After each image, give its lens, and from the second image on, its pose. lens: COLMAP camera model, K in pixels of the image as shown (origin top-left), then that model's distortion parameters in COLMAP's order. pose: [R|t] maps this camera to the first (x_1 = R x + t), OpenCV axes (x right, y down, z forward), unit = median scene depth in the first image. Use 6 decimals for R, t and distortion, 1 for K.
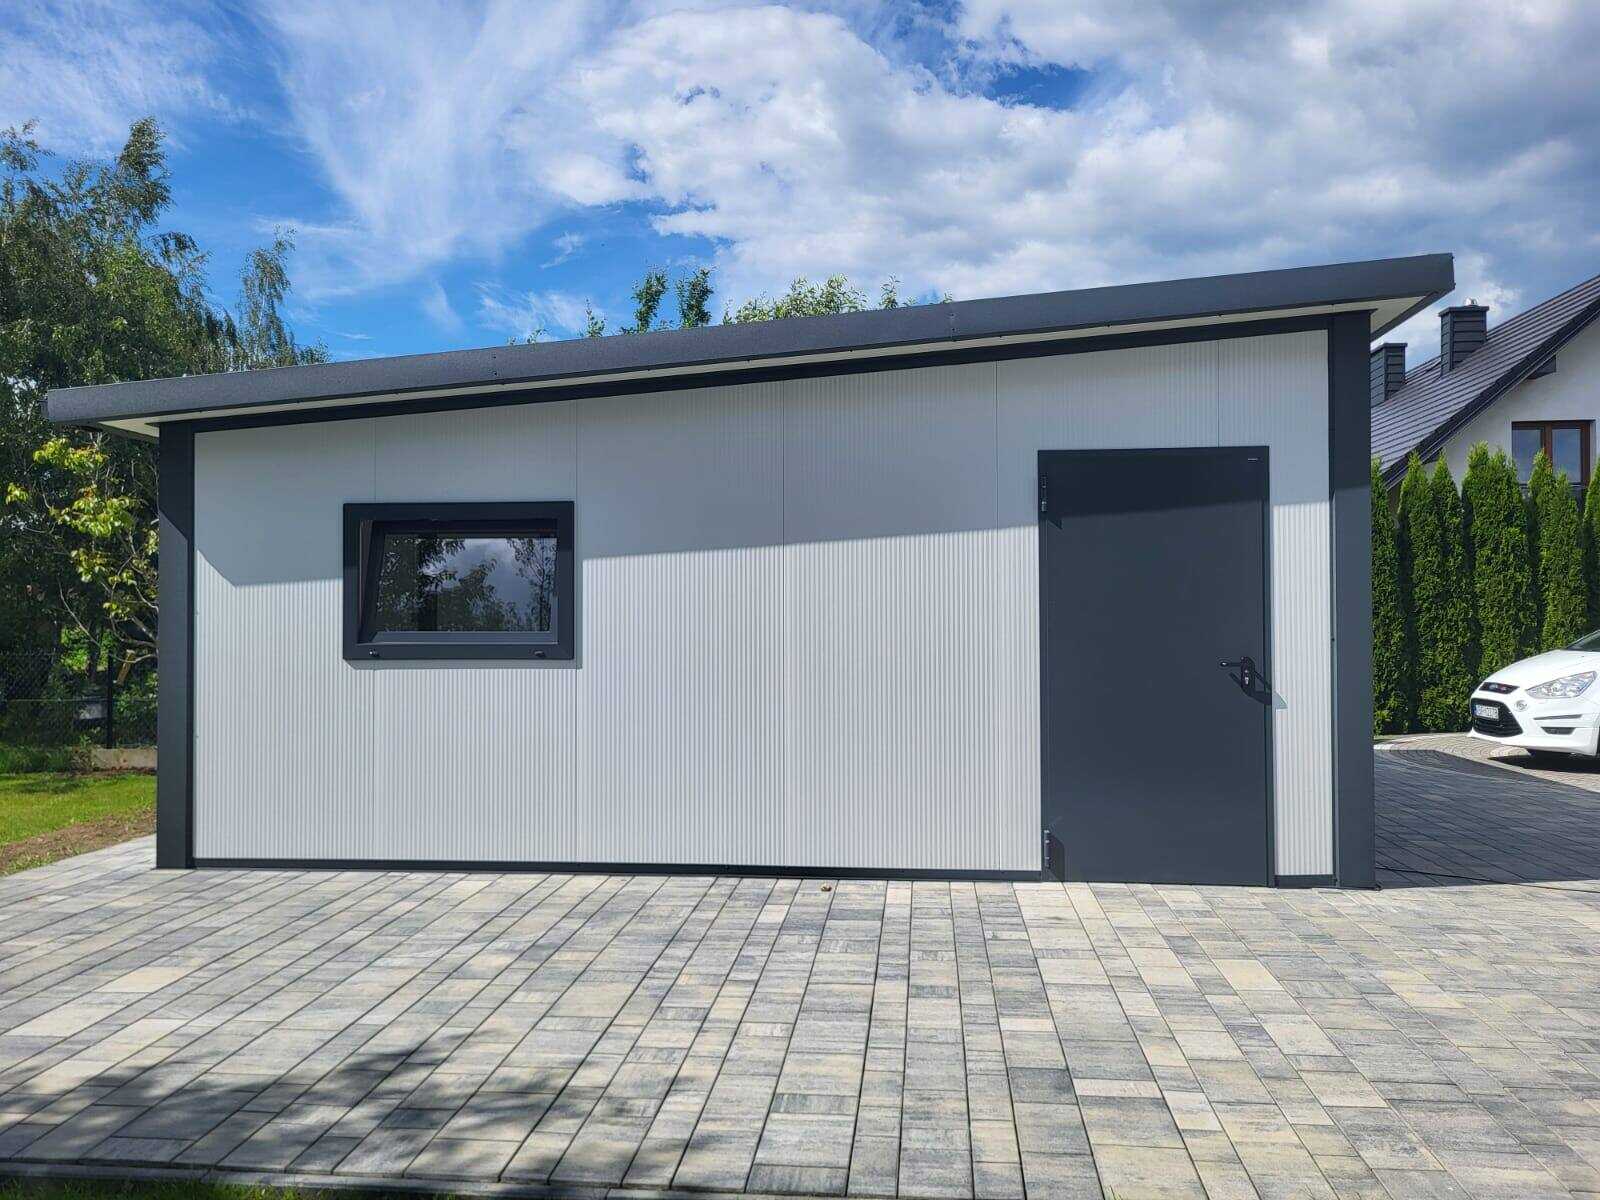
lens RADIAL K [[1260.8, 0, 804.5], [0, 1260.8, 602.1], [0, 0, 1]] dist [0.001946, -0.013650]
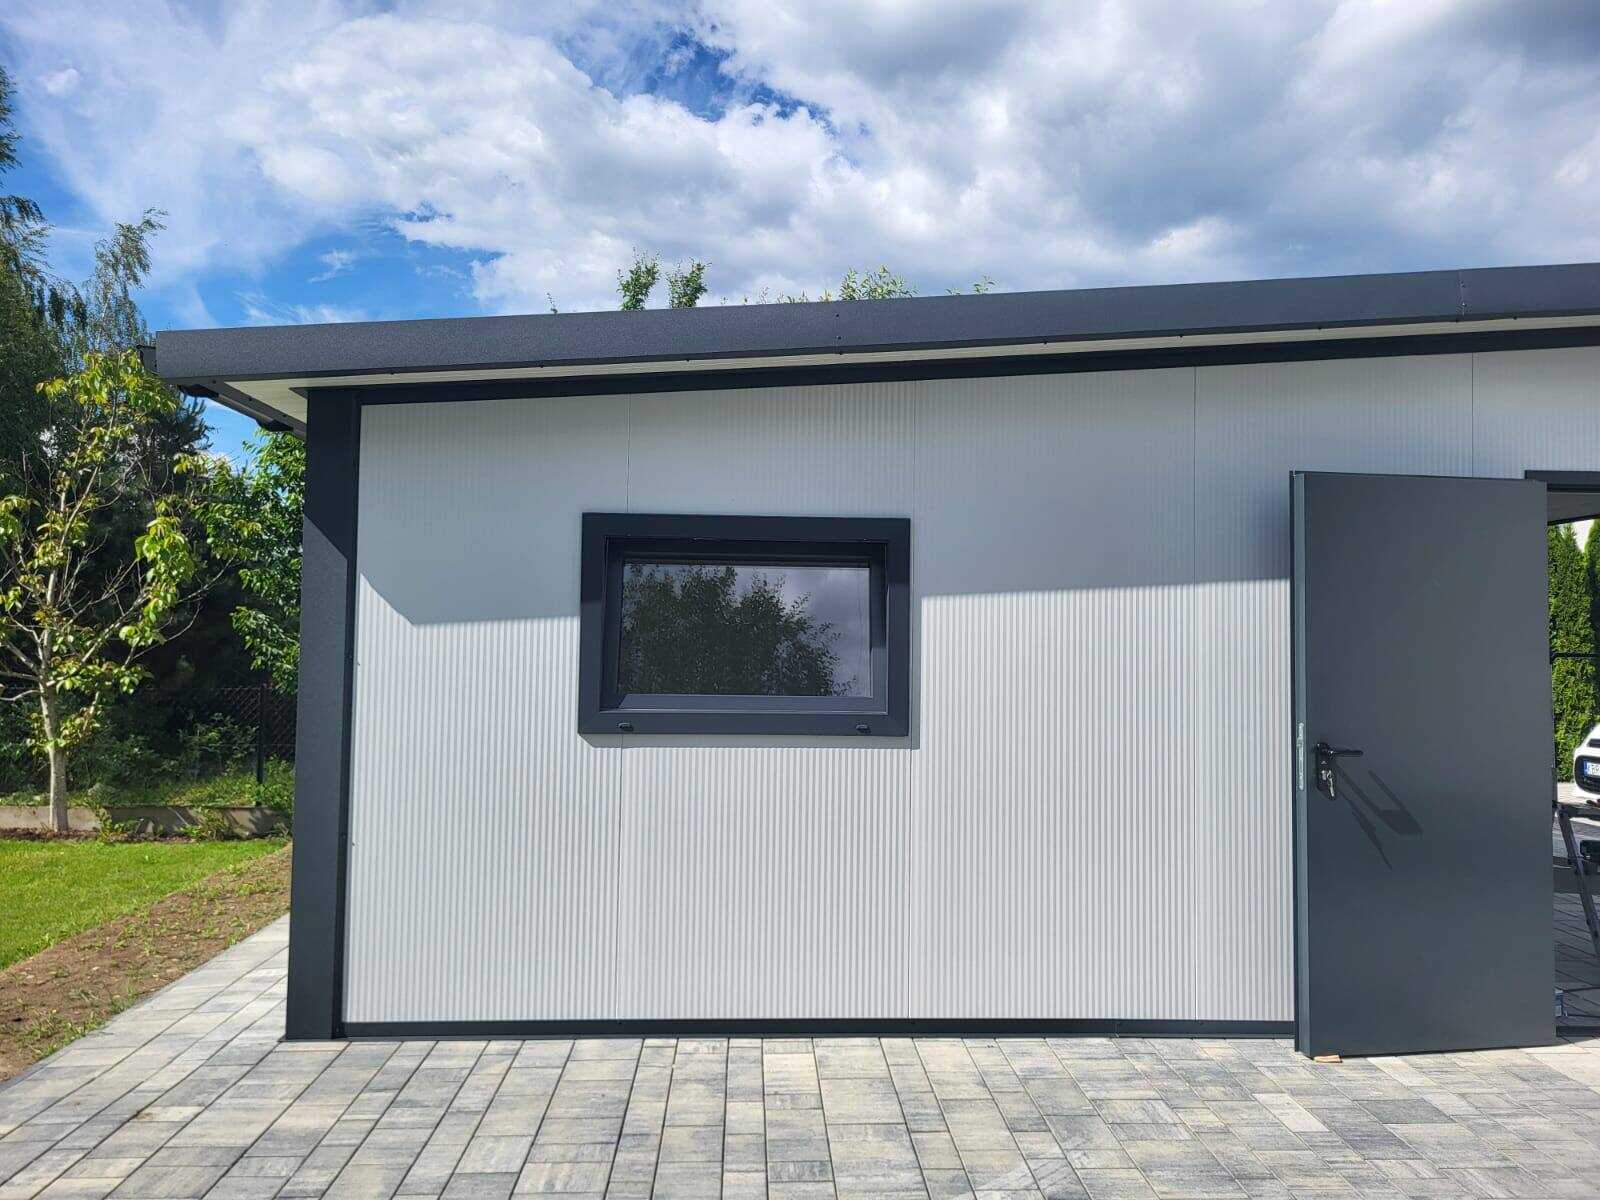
lens RADIAL K [[1260.8, 0, 797.1], [0, 1260.8, 591.9], [0, 0, 1]] dist [0.001946, -0.013650]
pose [[0.989366, 0.021017, 0.143923, -0.344502], [-0.016989, 0.999430, -0.029158, -0.014982], [-0.144454, 0.026403, 0.989159, 0.281170]]
